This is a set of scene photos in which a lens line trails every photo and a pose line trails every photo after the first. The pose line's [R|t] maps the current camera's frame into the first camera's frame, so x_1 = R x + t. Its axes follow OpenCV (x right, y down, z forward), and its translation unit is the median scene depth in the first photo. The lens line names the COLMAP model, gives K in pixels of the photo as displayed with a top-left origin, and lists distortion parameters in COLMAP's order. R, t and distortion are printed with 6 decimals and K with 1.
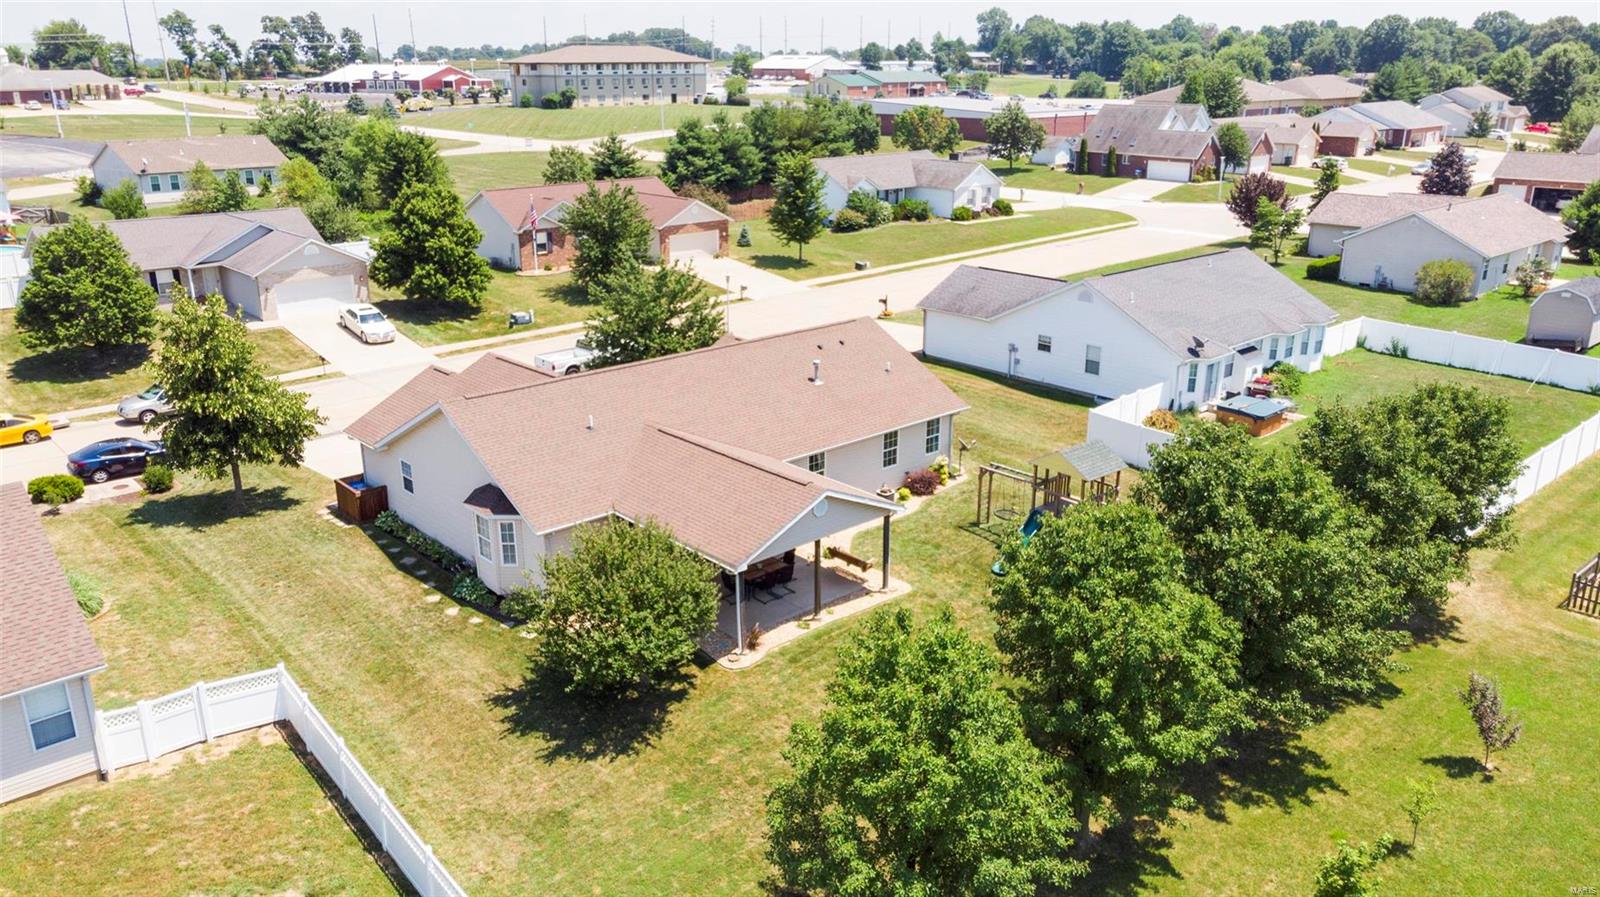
lens RADIAL K [[1179.3, 0, 800.0], [0, 1179.3, 448.5], [0, 0, 1]] dist [-0.013076, 0.065726]
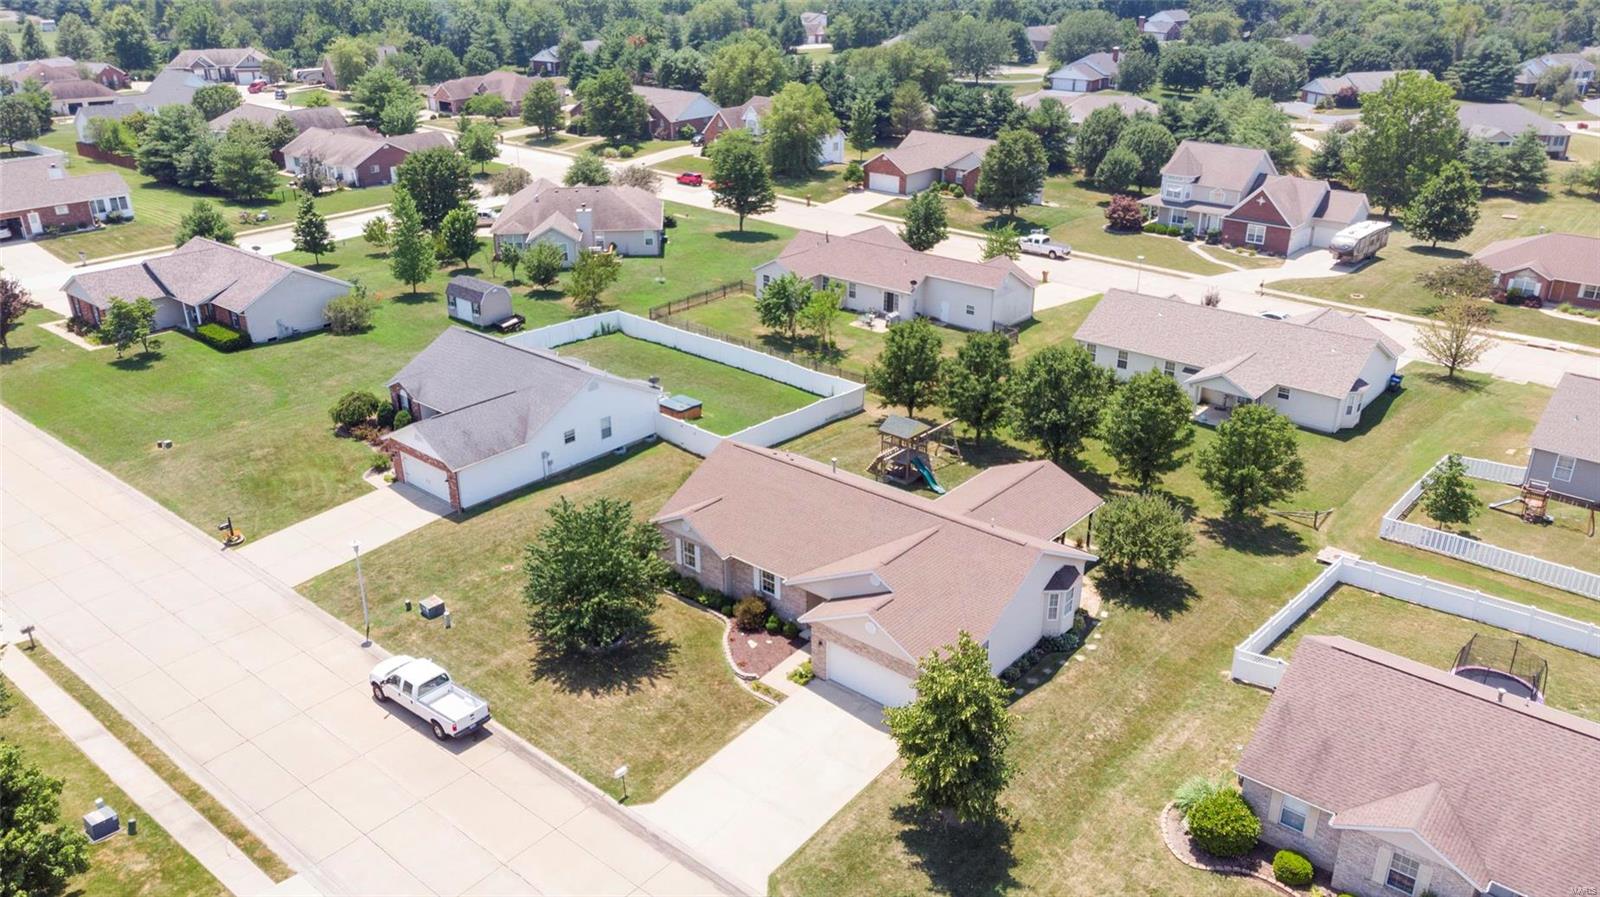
lens RADIAL K [[1174.1, 0, 800.0], [0, 1174.1, 448.5], [0, 0, 1]] dist [0.004726, 0.001144]
pose [[-0.124765, -0.388939, 0.912776, -1.070597], [0.310606, 0.858412, 0.408230, -0.571487], [-0.942315, 0.334446, 0.013707, 0.870616]]
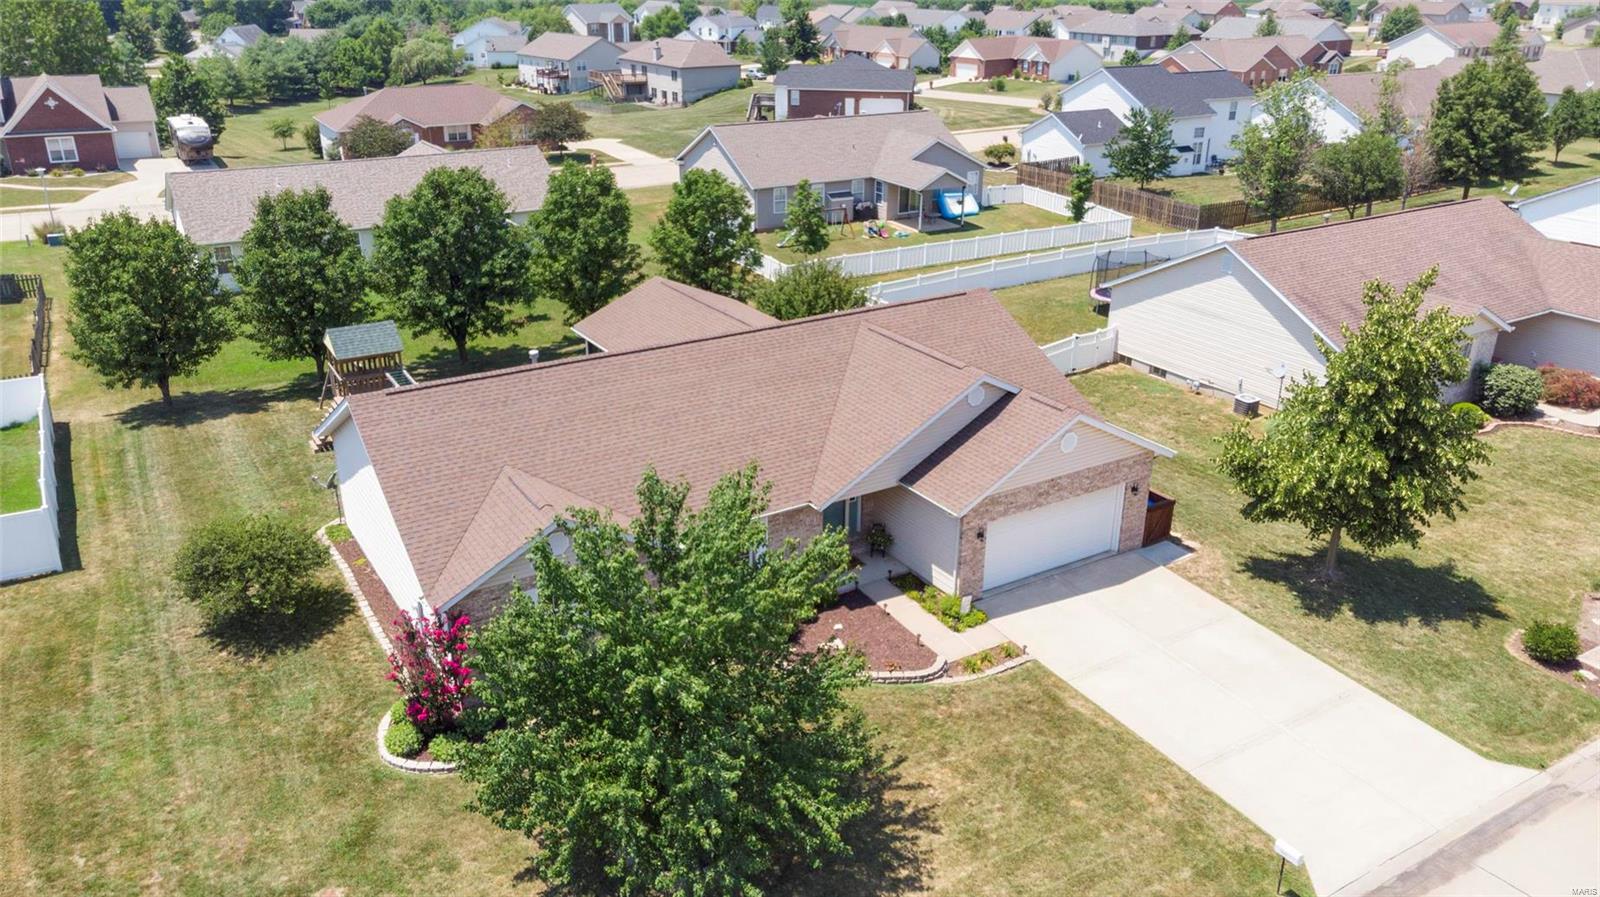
lens RADIAL K [[1179.3, 0, 800.0], [0, 1179.3, 448.5], [0, 0, 1]] dist [-0.013076, 0.065726]
pose [[-0.982015, -0.069428, 0.175573, -0.241923], [0.061033, 0.763266, 0.643195, -0.417367], [-0.178665, 0.642343, -0.745301, 1.330684]]
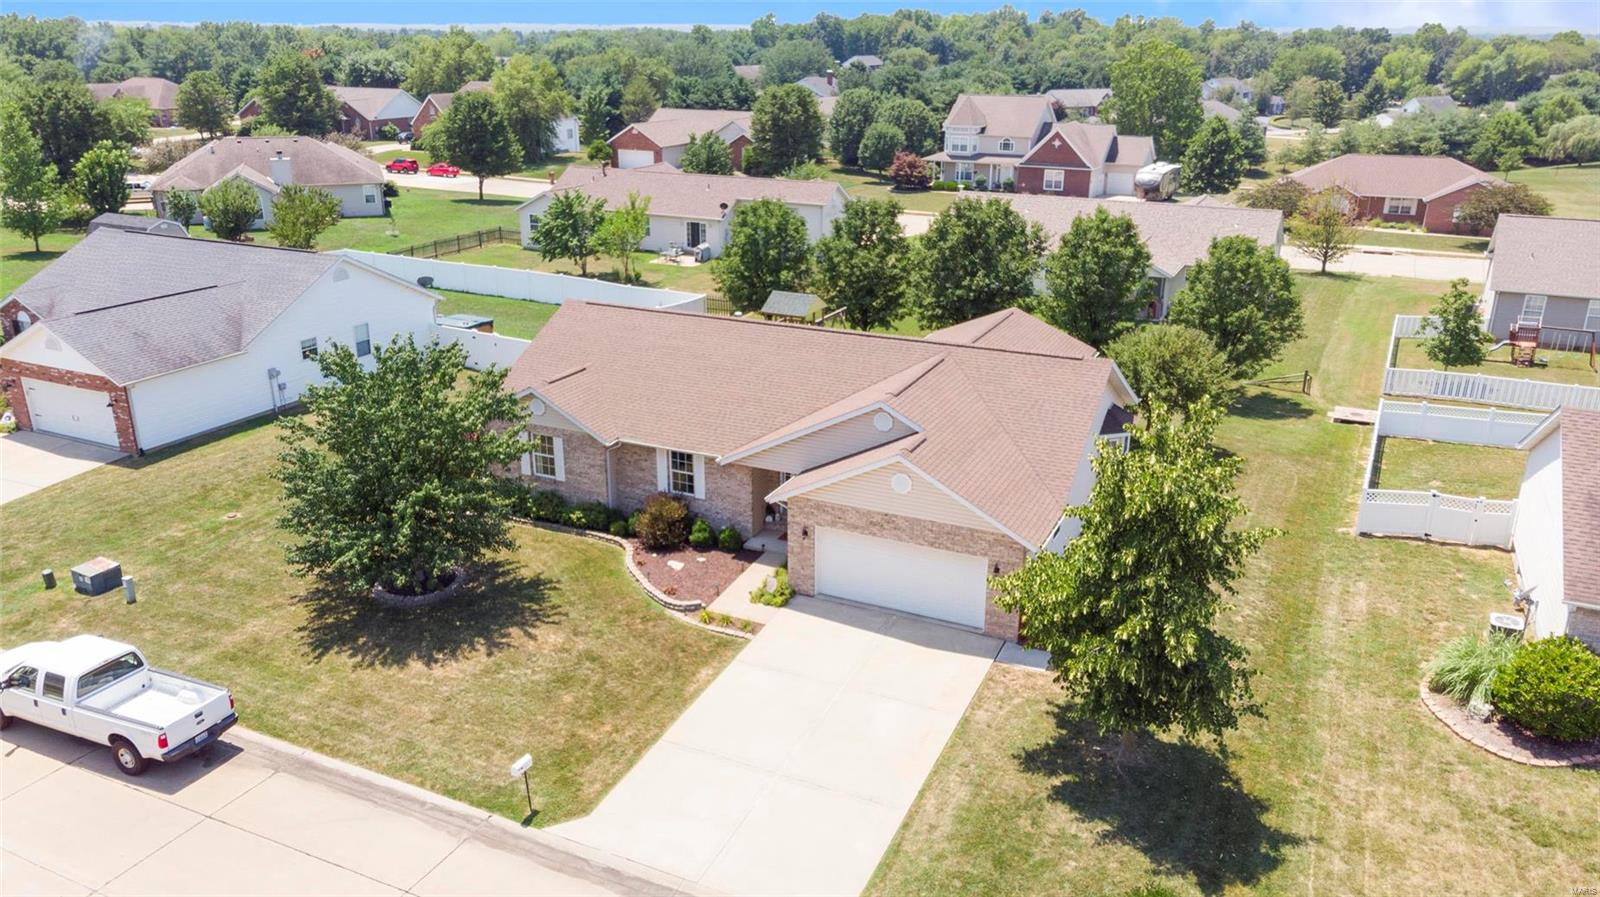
lens RADIAL K [[1179.3, 0, 800.0], [0, 1179.3, 448.5], [0, 0, 1]] dist [-0.013076, 0.065726]
pose [[-0.376219, -0.304858, 0.874940, -0.753613], [0.286867, 0.859591, 0.422861, -0.317667], [-0.881003, 0.410080, -0.235941, 1.052329]]
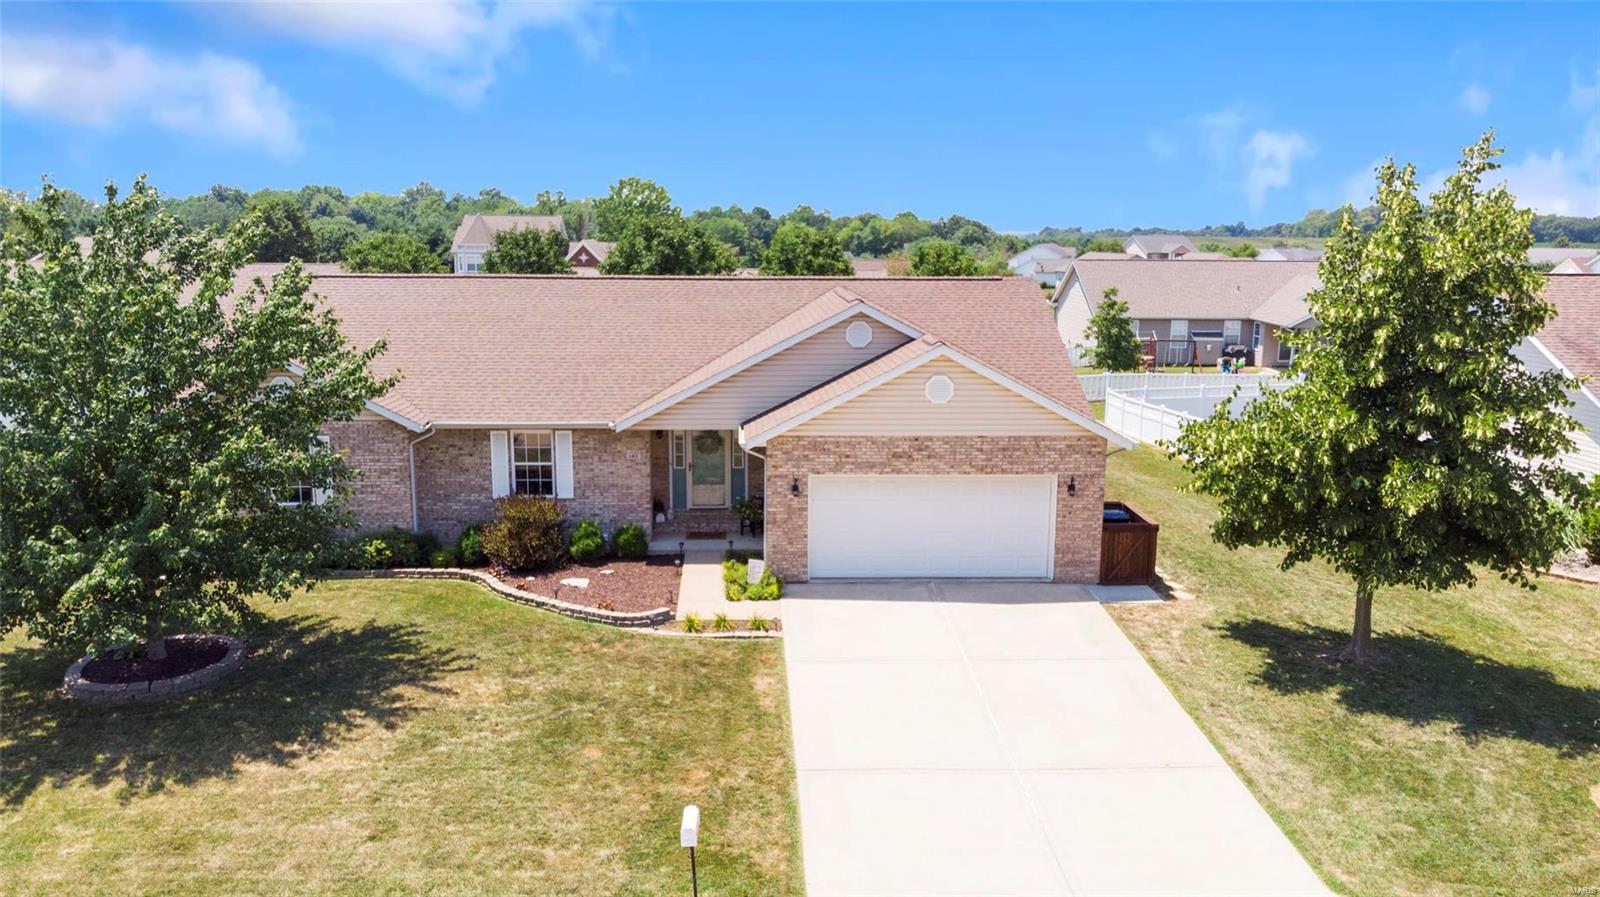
lens RADIAL K [[1179.3, 0, 800.0], [0, 1179.3, 448.5], [0, 0, 1]] dist [-0.013076, 0.065726]
pose [[-0.765661, -0.116277, 0.632648, -0.504927], [0.198590, 0.892750, 0.404426, -0.207648], [-0.611822, 0.435290, -0.660452, 1.202463]]
